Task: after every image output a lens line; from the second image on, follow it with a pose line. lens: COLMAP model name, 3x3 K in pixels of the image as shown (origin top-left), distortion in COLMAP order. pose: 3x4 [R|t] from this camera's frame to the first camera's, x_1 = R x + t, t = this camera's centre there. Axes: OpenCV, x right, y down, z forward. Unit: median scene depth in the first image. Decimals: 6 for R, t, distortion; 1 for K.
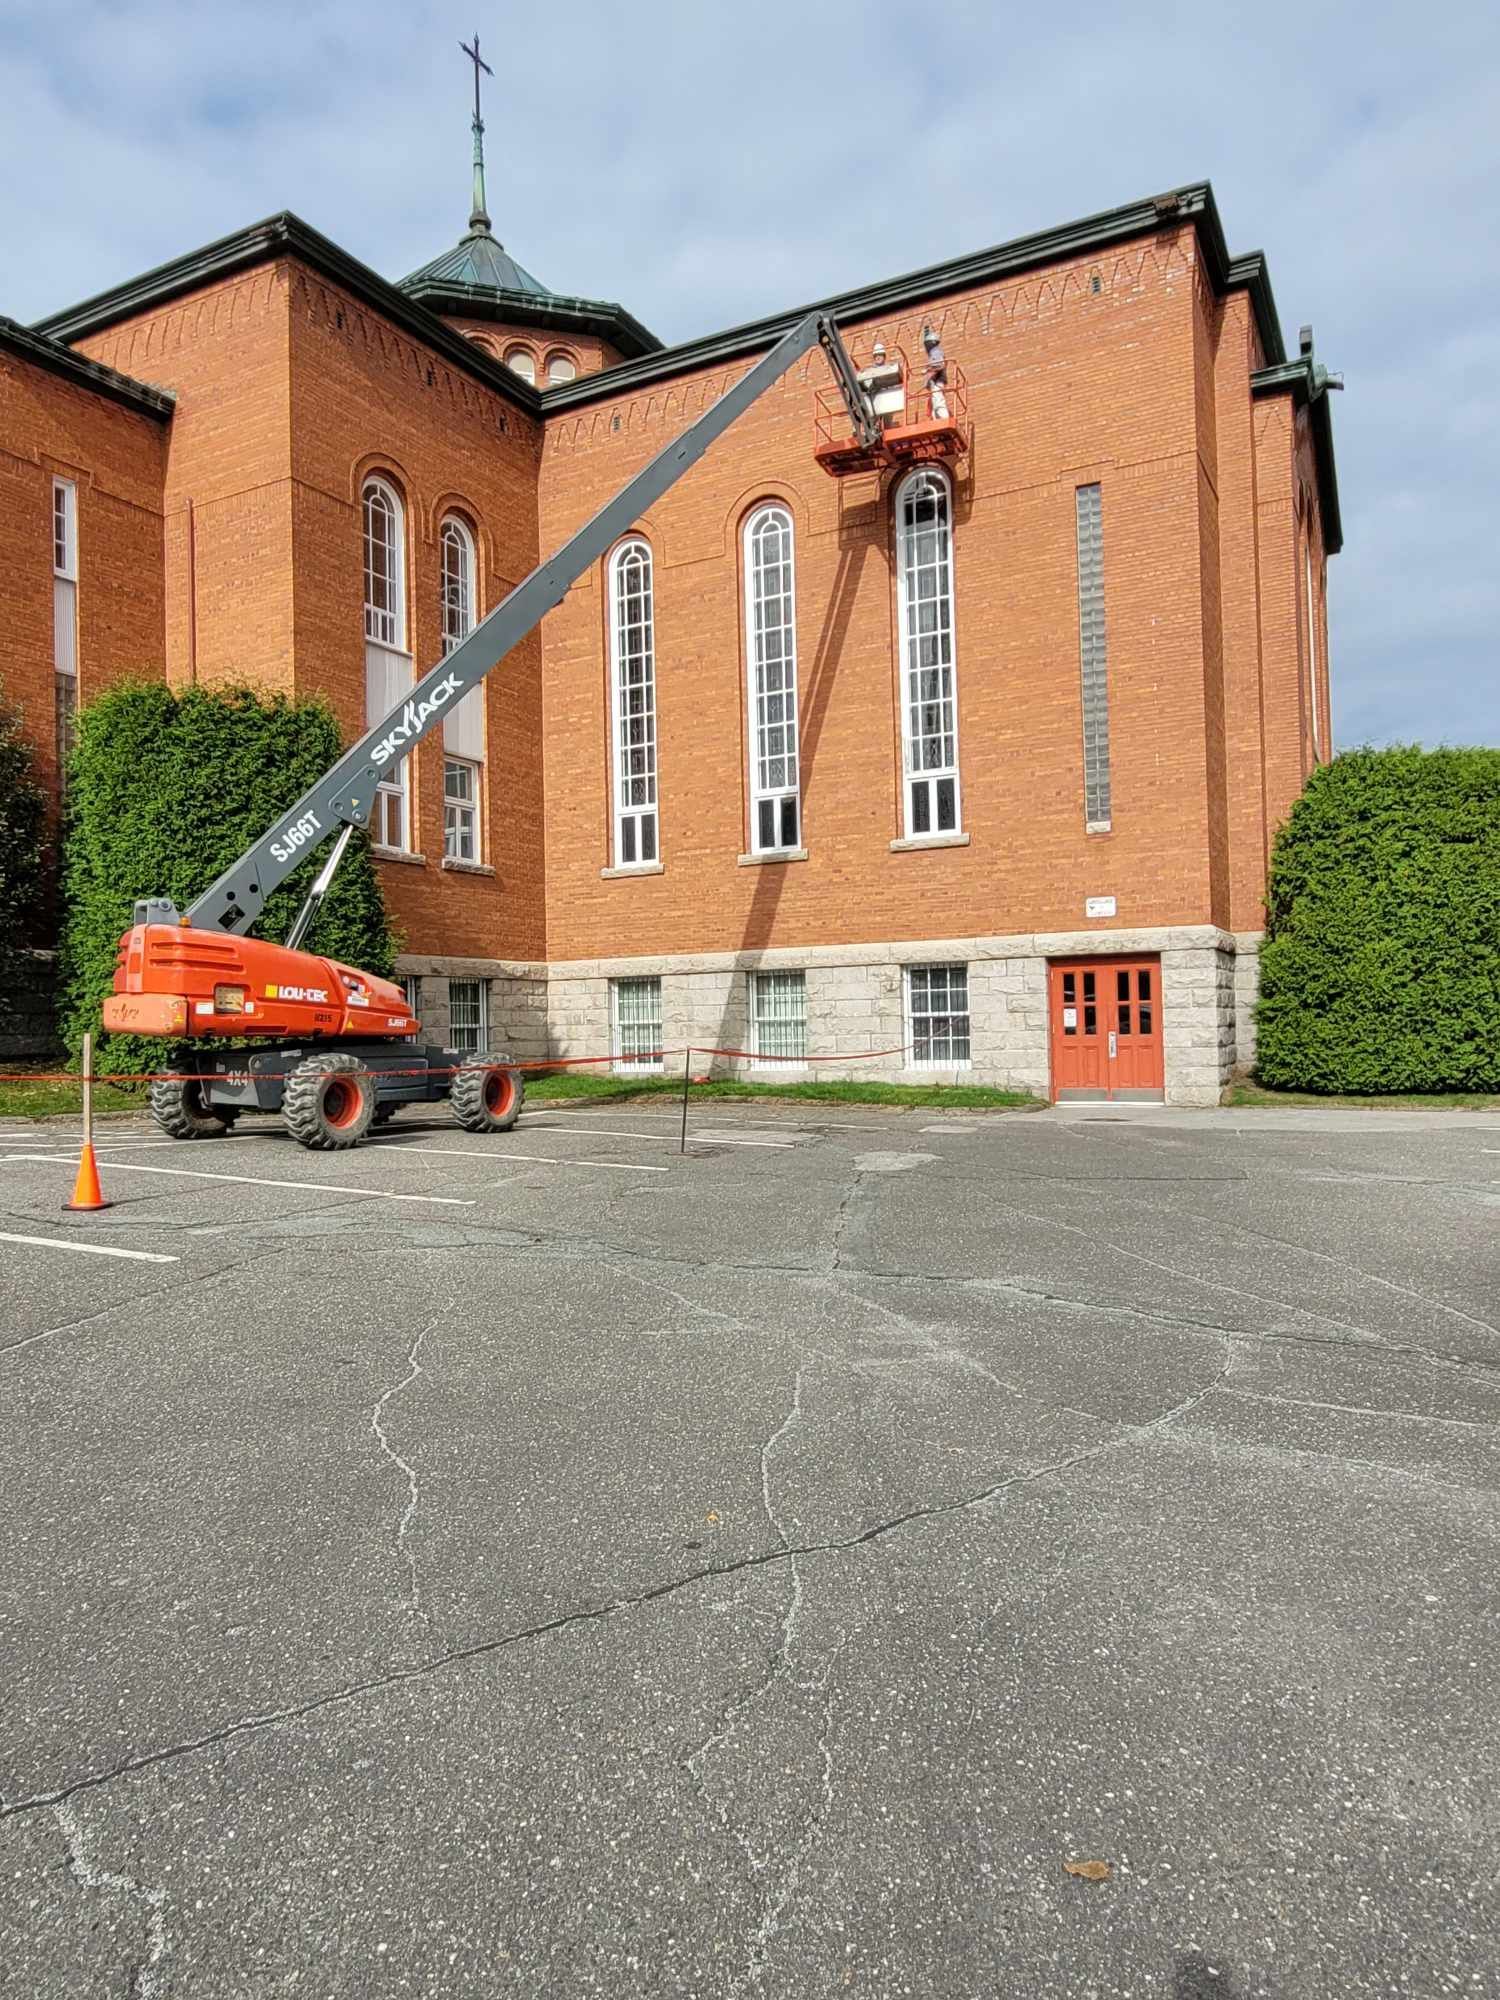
lens RADIAL K [[1239.0, 0, 750.0], [0, 1239.0, 1000.0], [0, 0, 1]] dist [-0.000446, -0.003796]
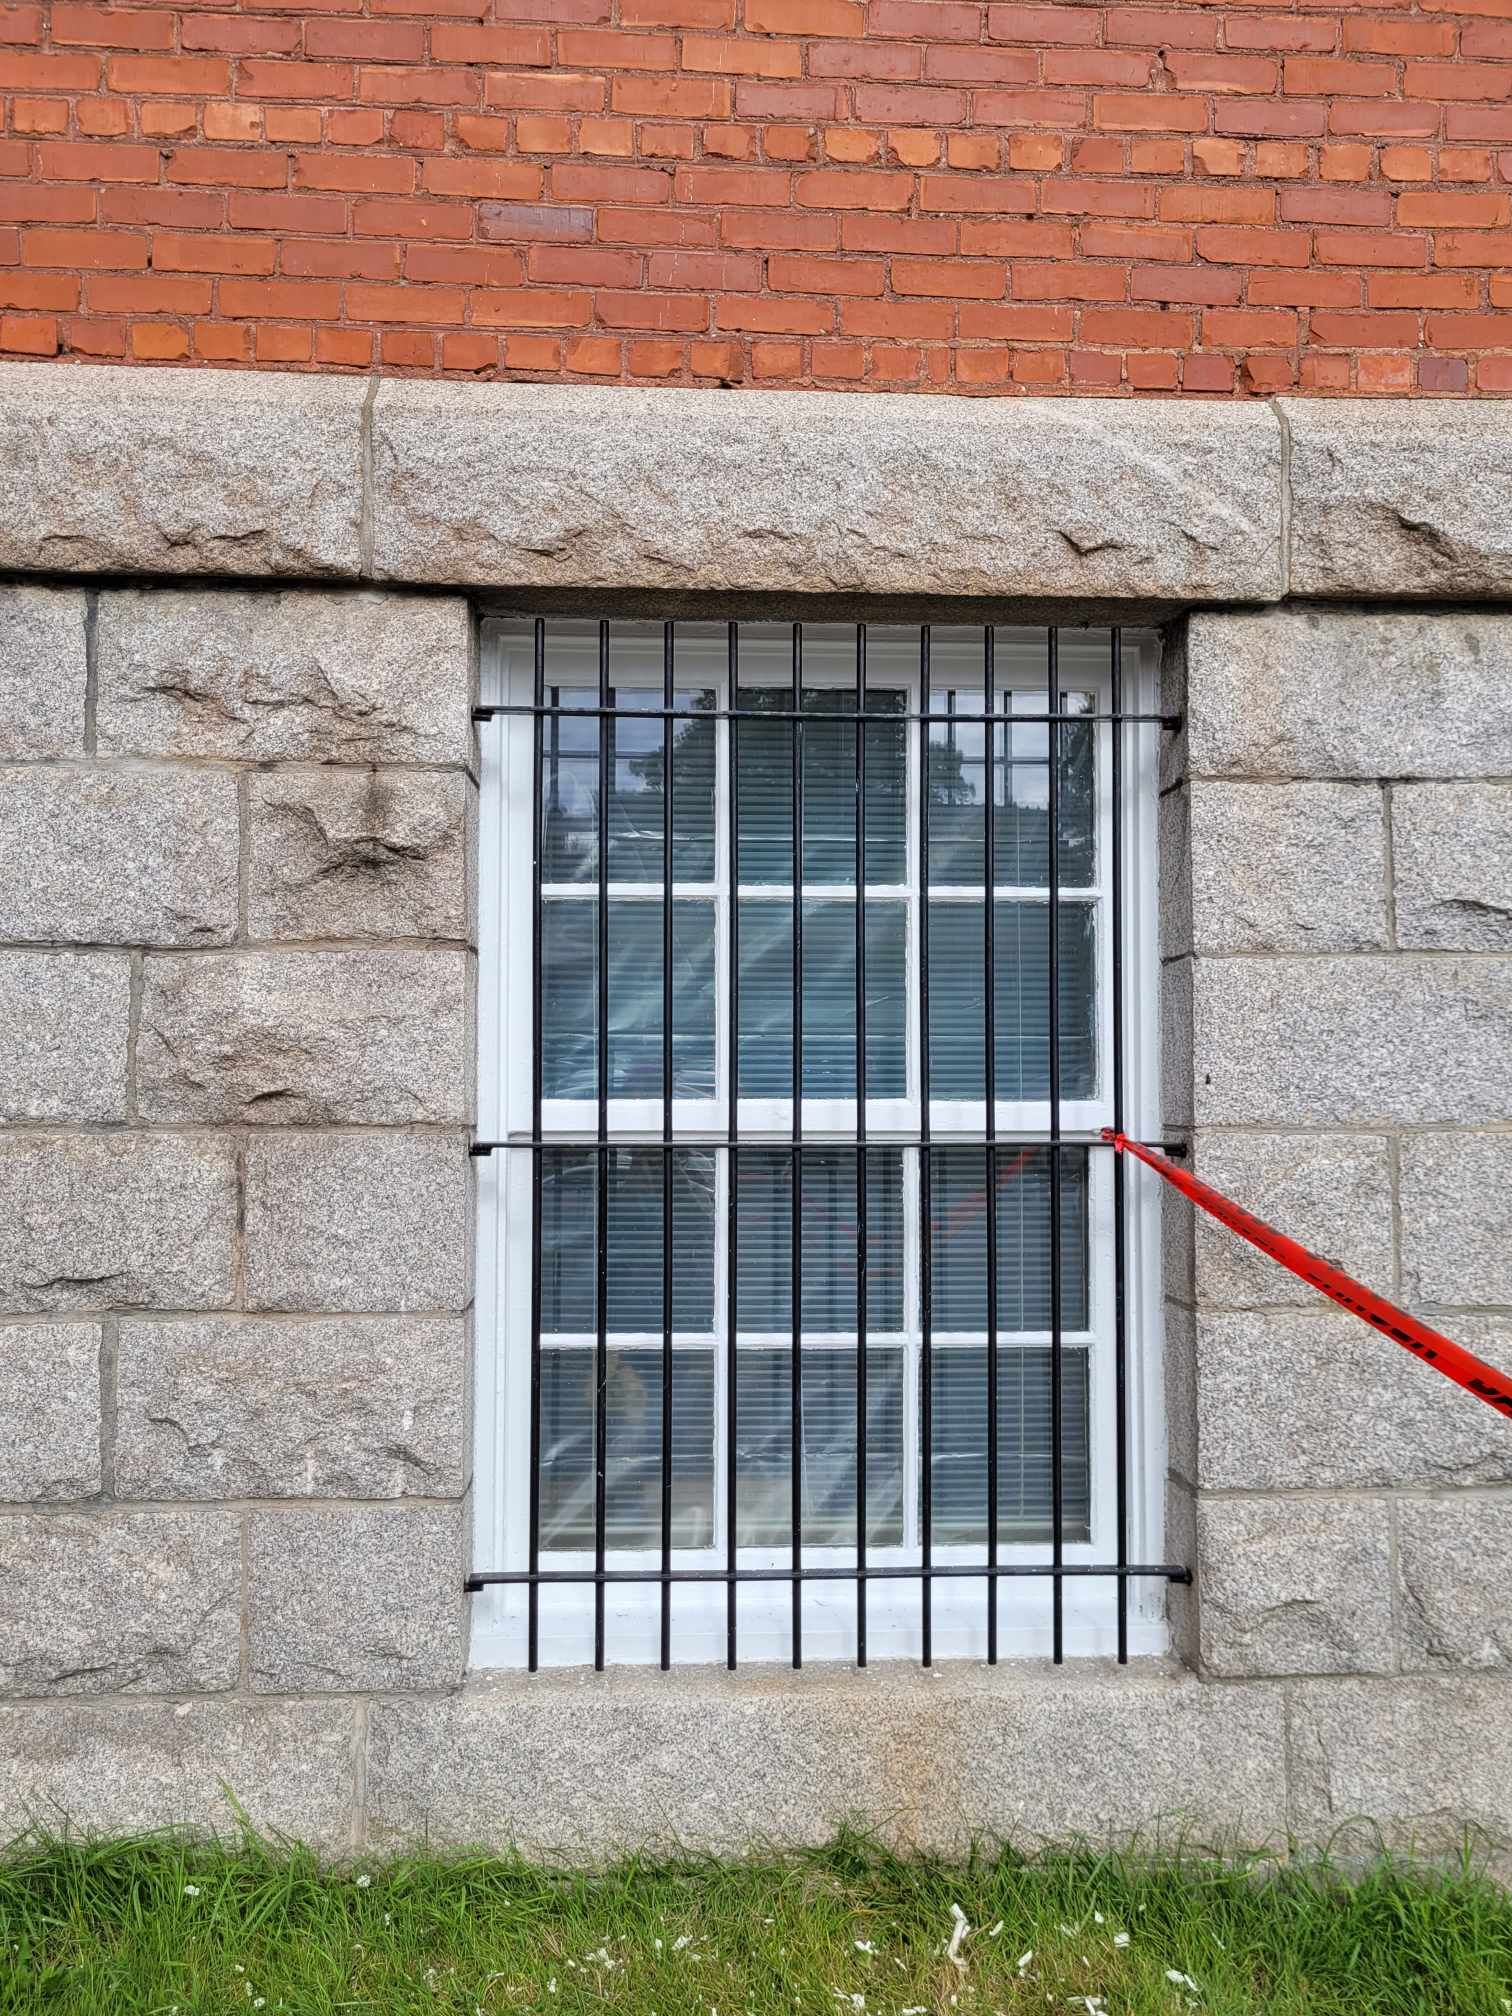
lens RADIAL K [[1640.3, 0, 756.0], [0, 1640.3, 1008.0], [0, 0, 1]] dist [0.022063, -0.008073]
pose [[0.848838, 0.044393, 0.526787, 0.074511], [-0.034975, 0.999001, -0.027830, 0.006194], [-0.527496, 0.005198, 0.849542, 0.890954]]
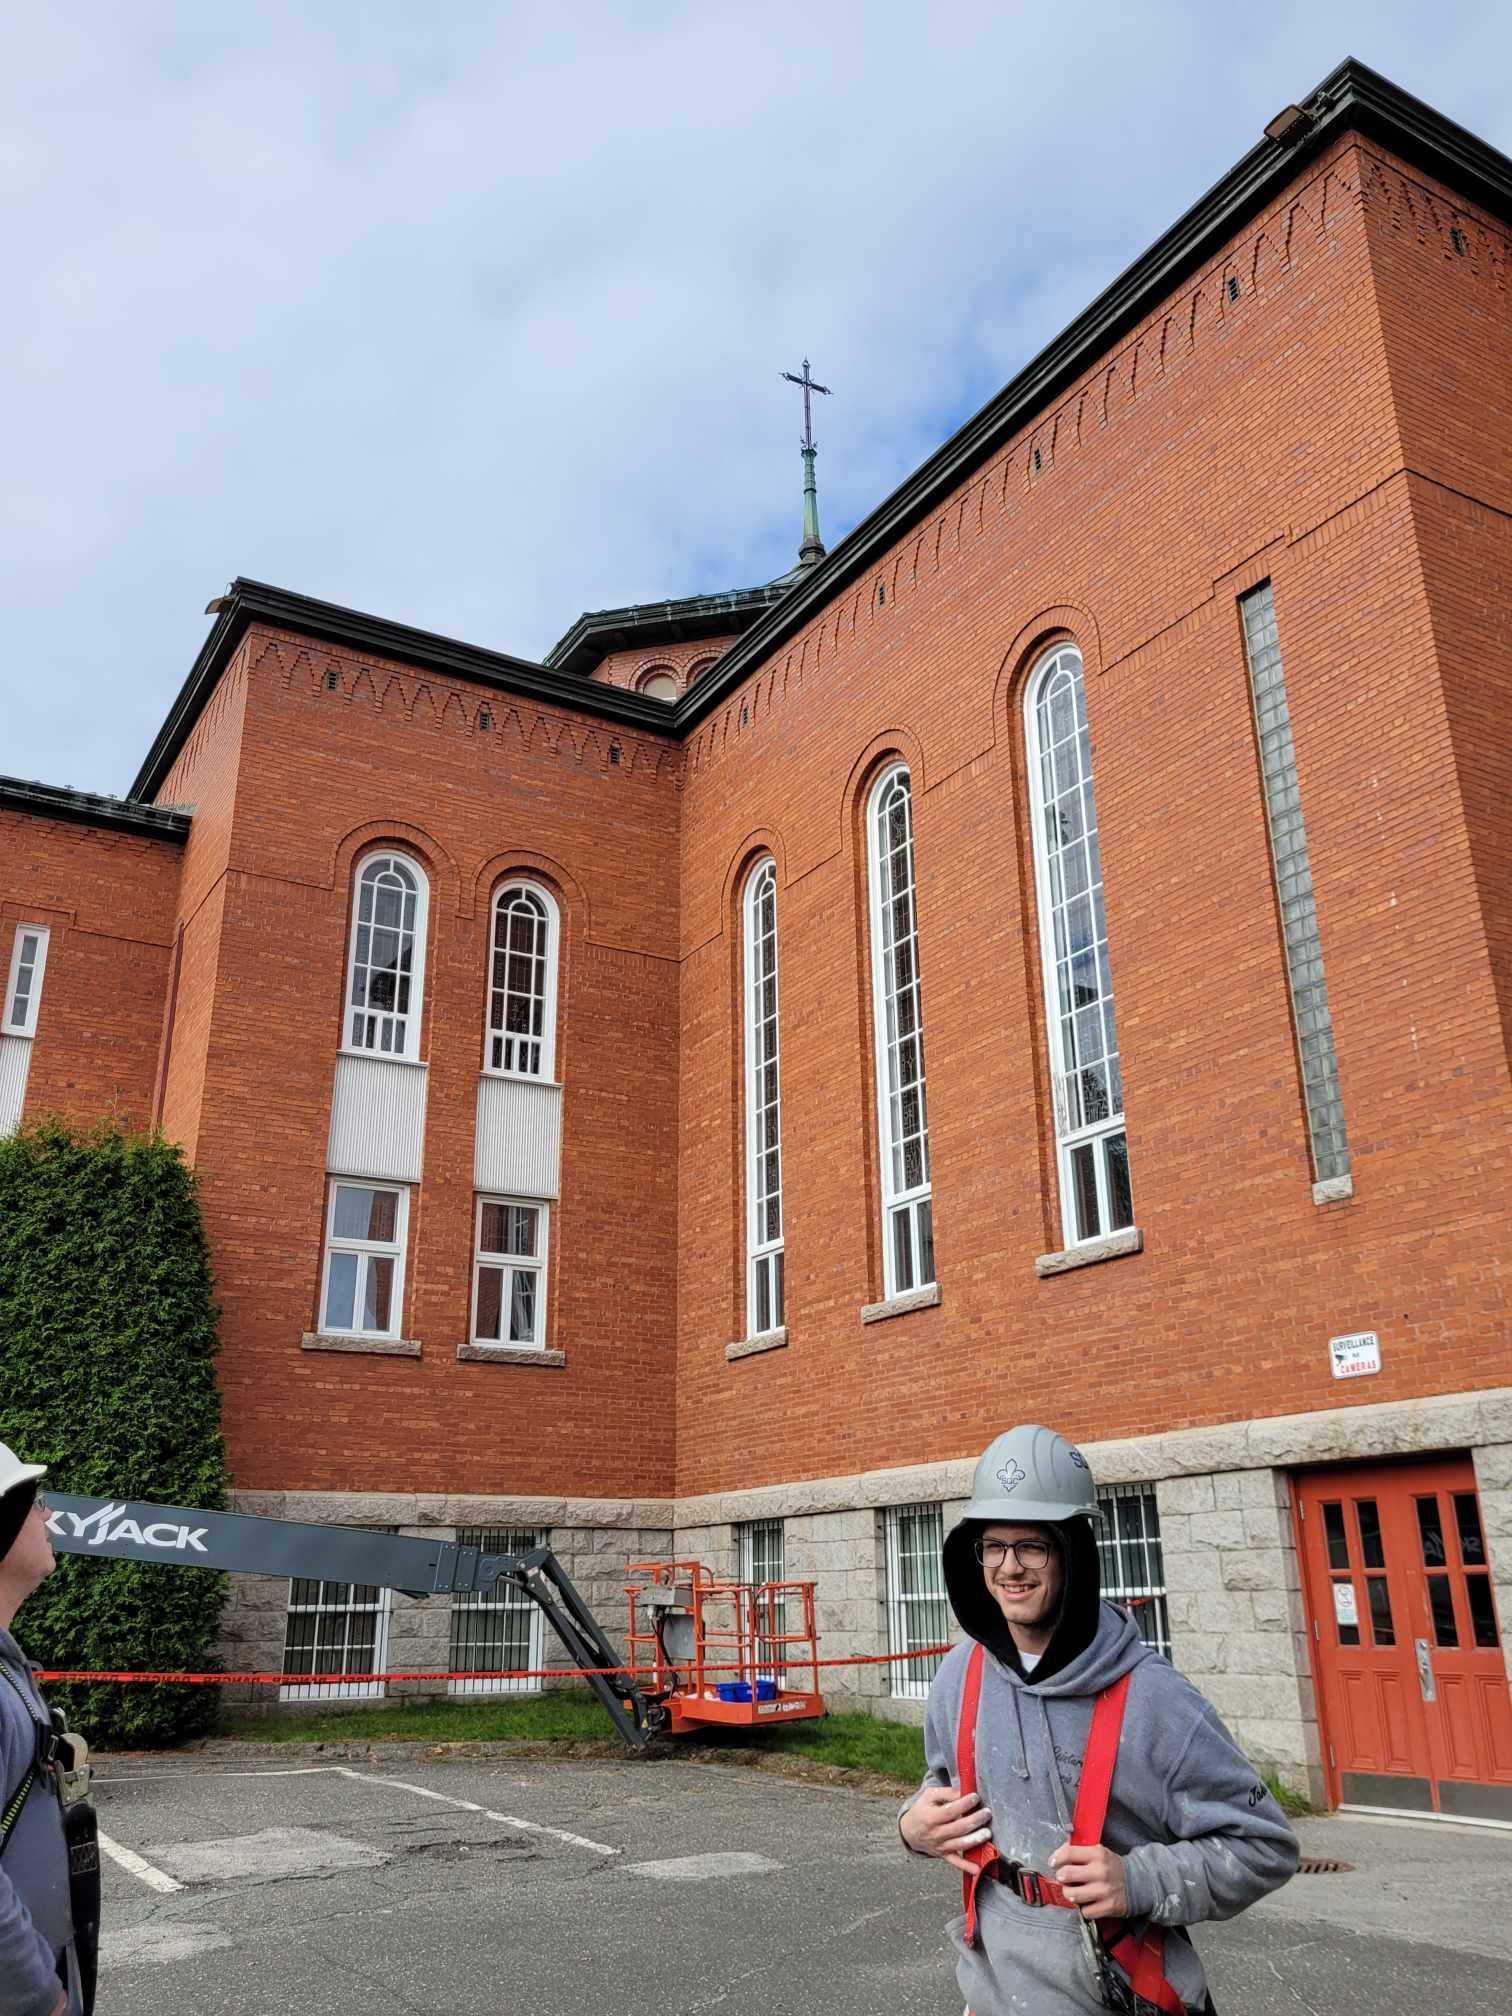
lens RADIAL K [[1640.3, 0, 756.0], [0, 1640.3, 1008.0], [0, 0, 1]] dist [0.022063, -0.008073]
pose [[0.860480, -0.165592, -0.481823, 0.384815], [0.005699, 0.948777, -0.315895, -0.003262], [0.509452, 0.269075, 0.817348, 0.313347]]
